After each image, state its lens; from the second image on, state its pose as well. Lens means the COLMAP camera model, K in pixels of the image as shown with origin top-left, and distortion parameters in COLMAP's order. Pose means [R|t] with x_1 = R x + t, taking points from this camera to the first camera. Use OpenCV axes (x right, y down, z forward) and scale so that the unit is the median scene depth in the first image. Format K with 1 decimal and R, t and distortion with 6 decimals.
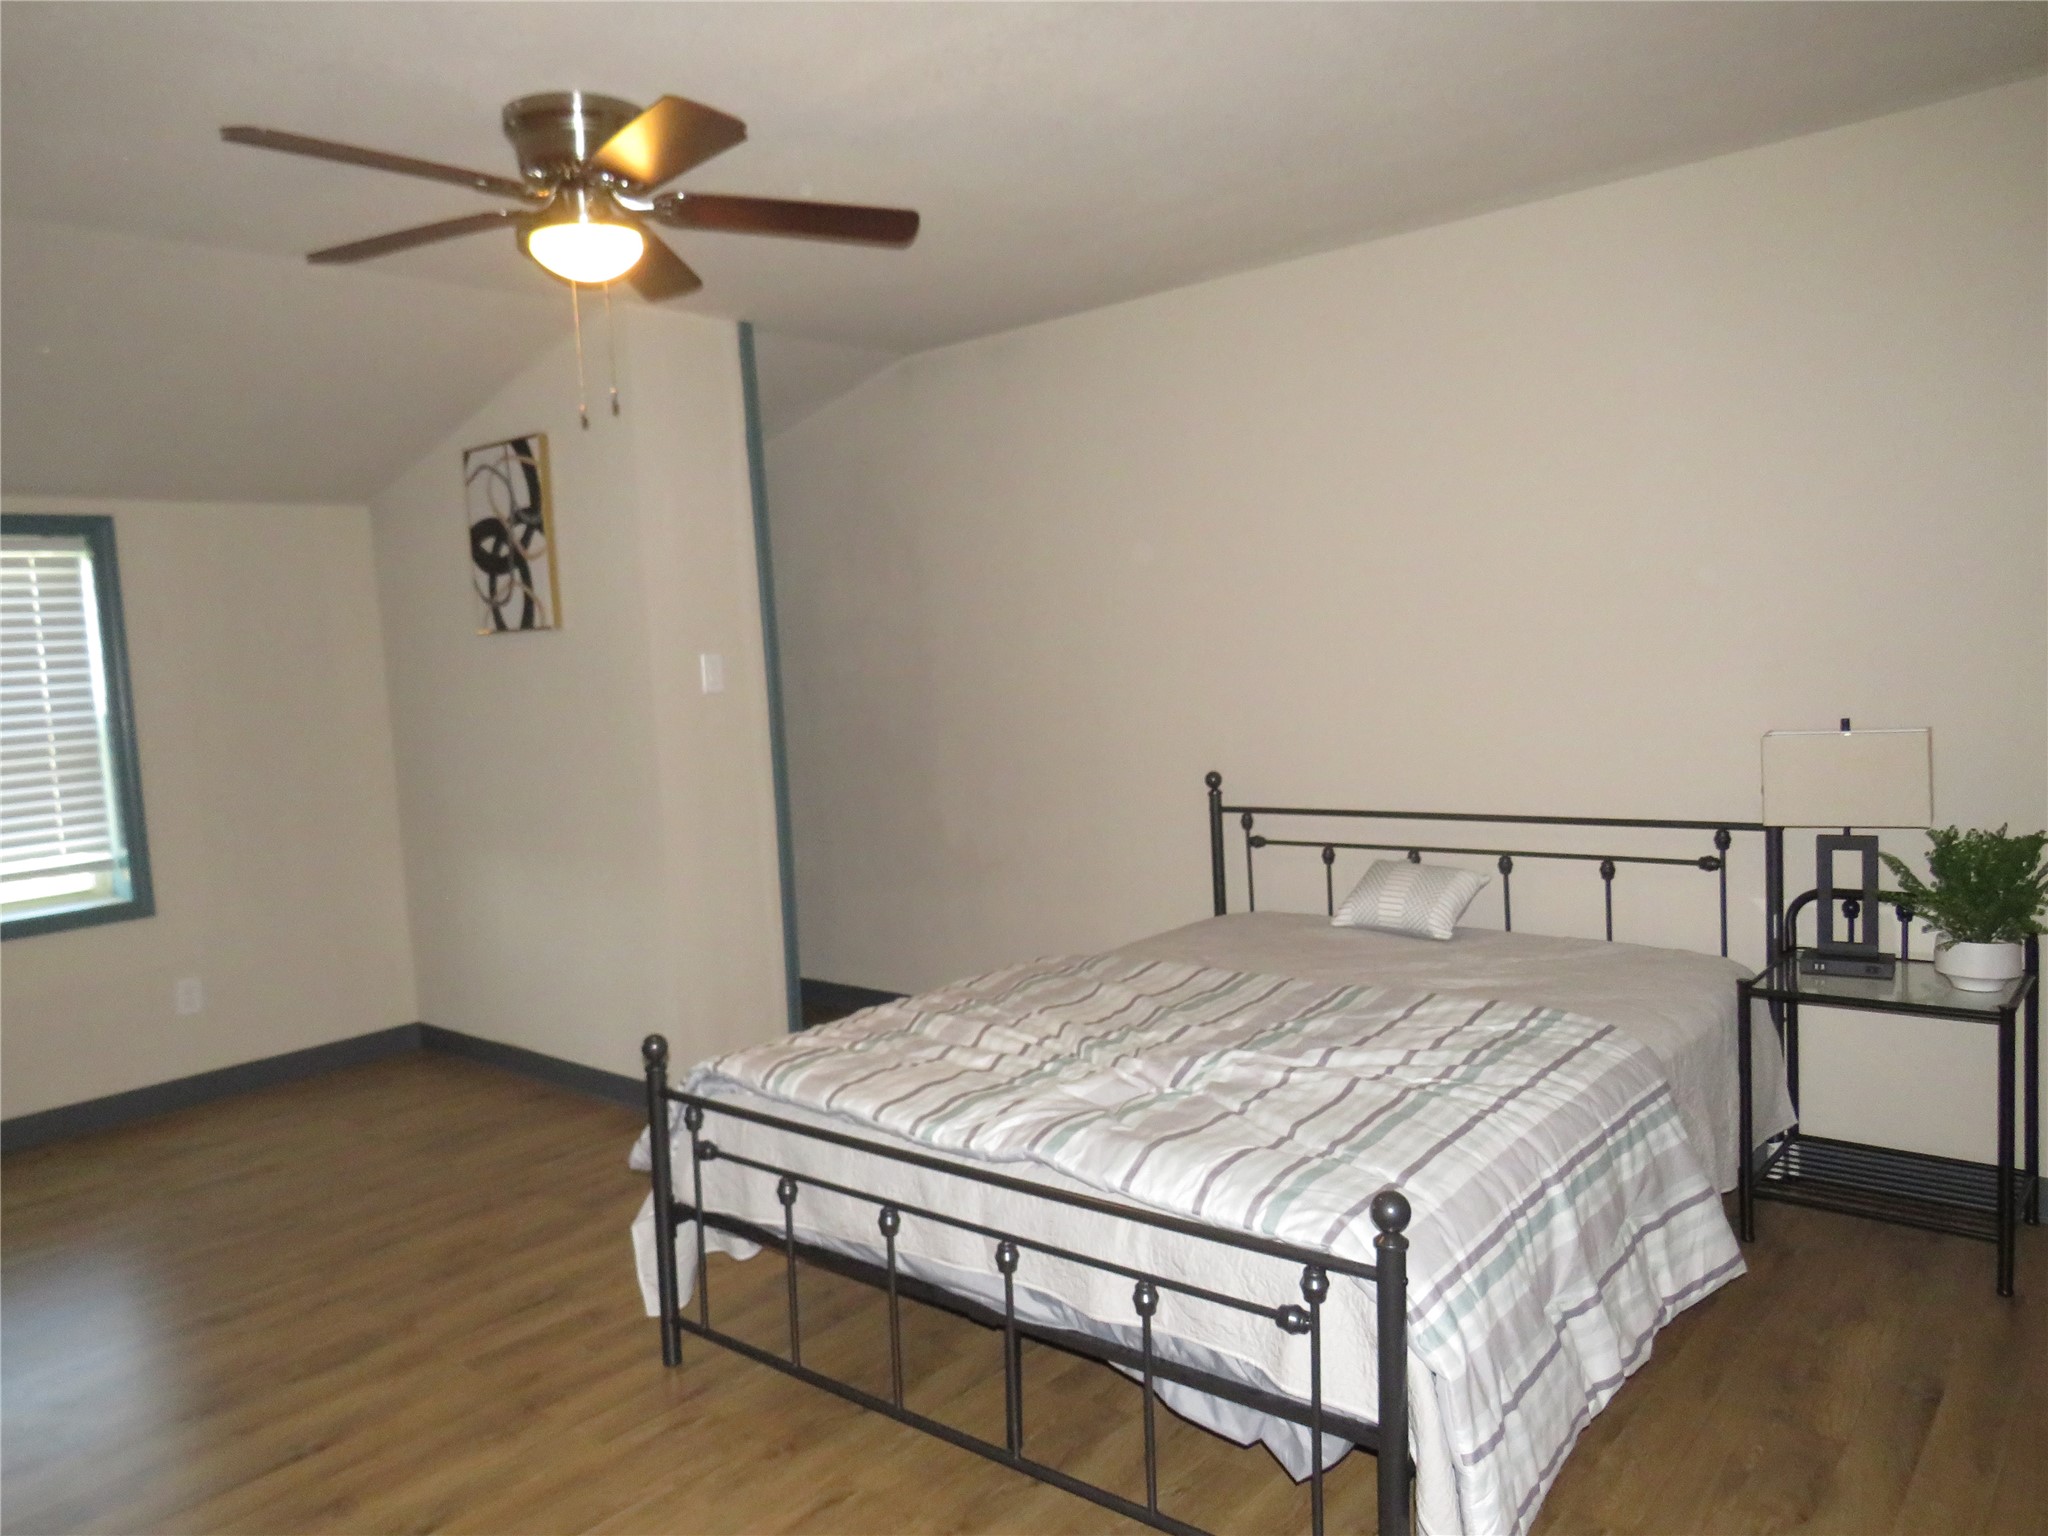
lens RADIAL K [[1475.9, 0, 1017.0], [0, 1475.9, 765.1], [0, 0, 1]] dist [-0.024634, 0.003154]
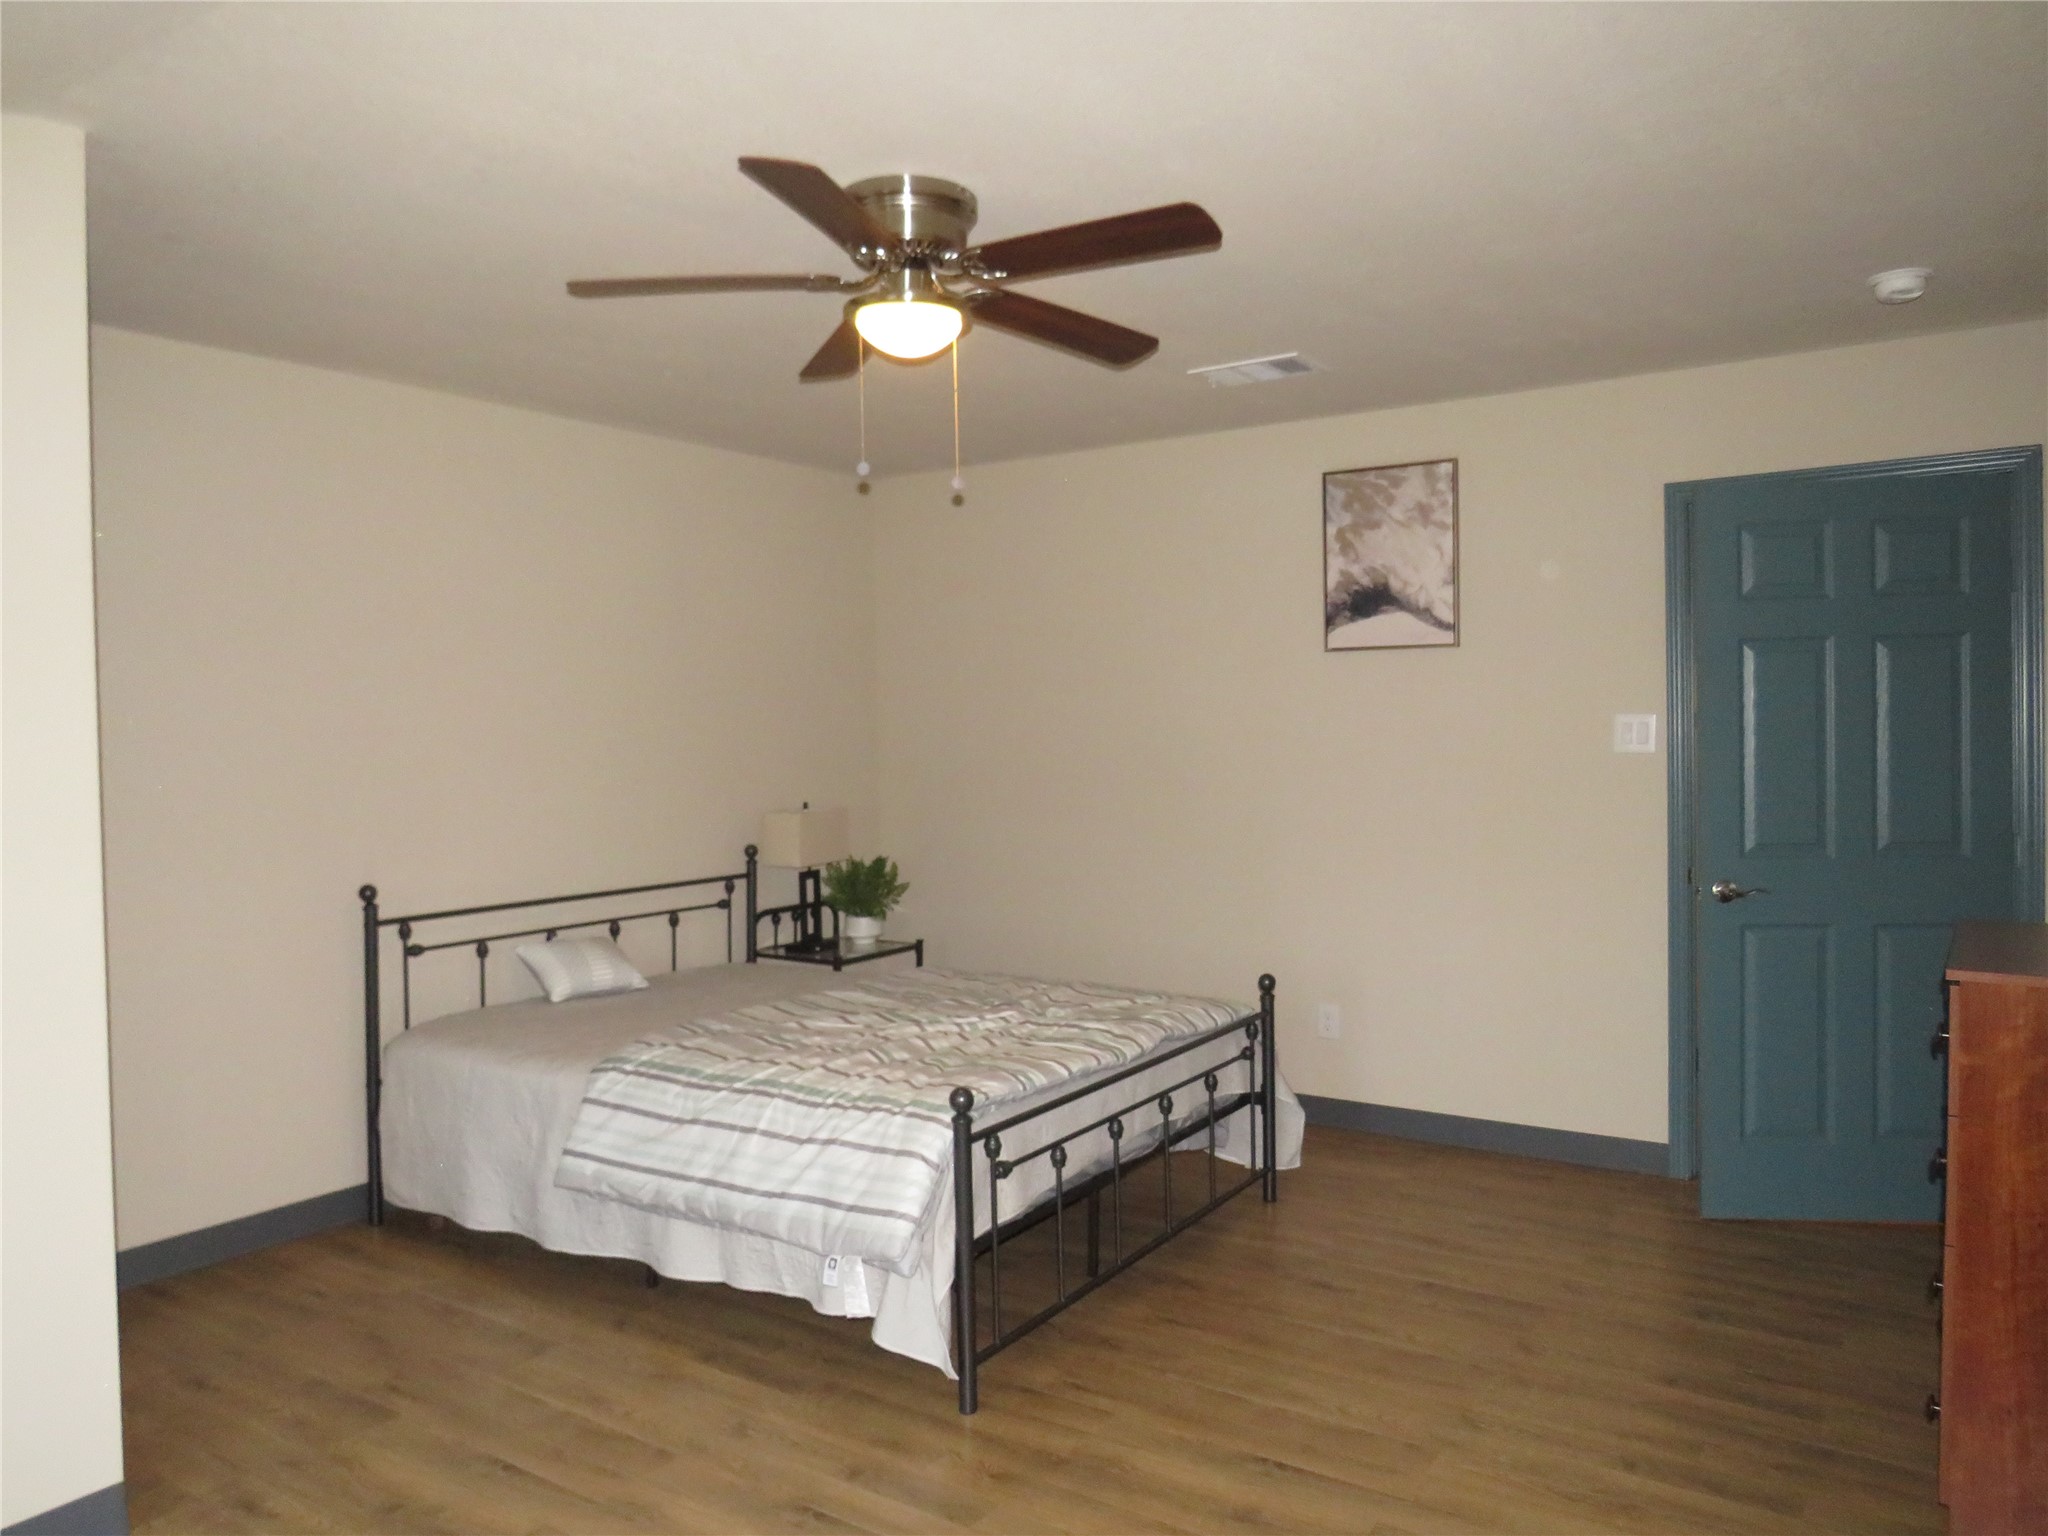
lens RADIAL K [[1475.9, 0, 1016.6], [0, 1475.9, 765.0], [0, 0, 1]] dist [-0.024634, 0.003154]
pose [[-0.148960, 0.035336, 0.988212, -0.871666], [0.098145, 0.994955, -0.020783, -0.011320], [-0.983961, 0.093892, -0.151677, 0.745787]]
